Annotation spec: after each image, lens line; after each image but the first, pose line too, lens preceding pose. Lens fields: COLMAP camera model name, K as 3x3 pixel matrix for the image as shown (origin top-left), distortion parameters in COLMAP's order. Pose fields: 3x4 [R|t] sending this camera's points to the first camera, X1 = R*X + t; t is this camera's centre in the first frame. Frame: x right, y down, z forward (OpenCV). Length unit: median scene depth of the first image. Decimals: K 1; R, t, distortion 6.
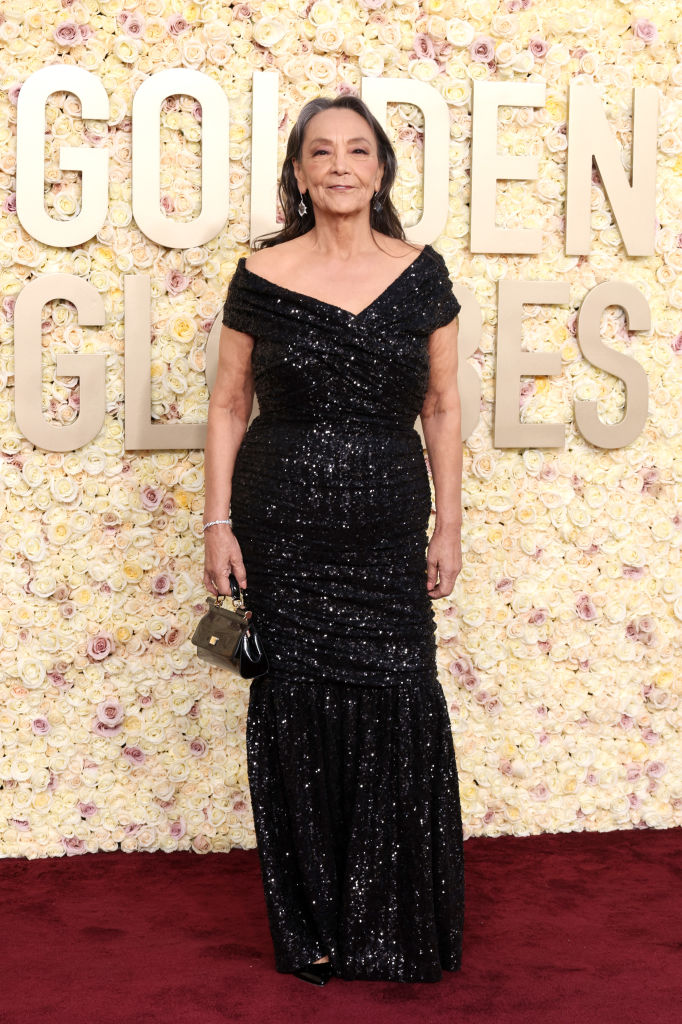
lens RADIAL K [[2149.6, 0, 339.3], [0, 2149.6, 480.9], [0, 0, 1]] dist [-0.102505, -0.052281]
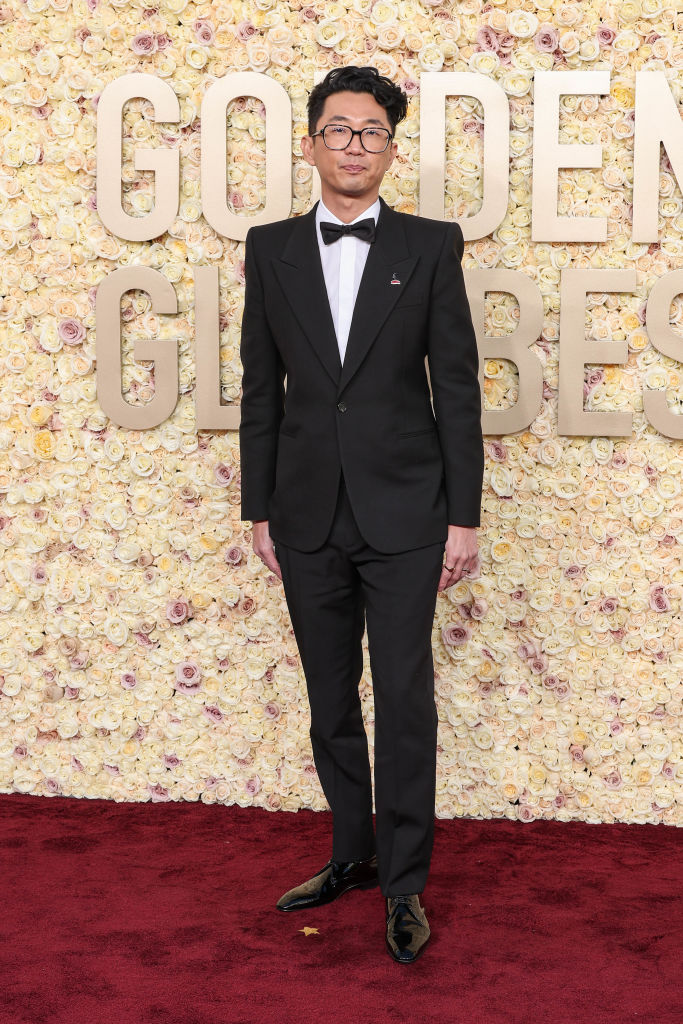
lens RADIAL K [[2149.6, 0, 339.8], [0, 2149.6, 480.9], [0, 0, 1]] dist [-0.102505, -0.052281]
pose [[0.924928, 0.031560, -0.378831, 0.365472], [-0.026412, 0.999475, 0.018779, -0.010401], [0.379225, -0.007363, 0.925275, 0.031010]]
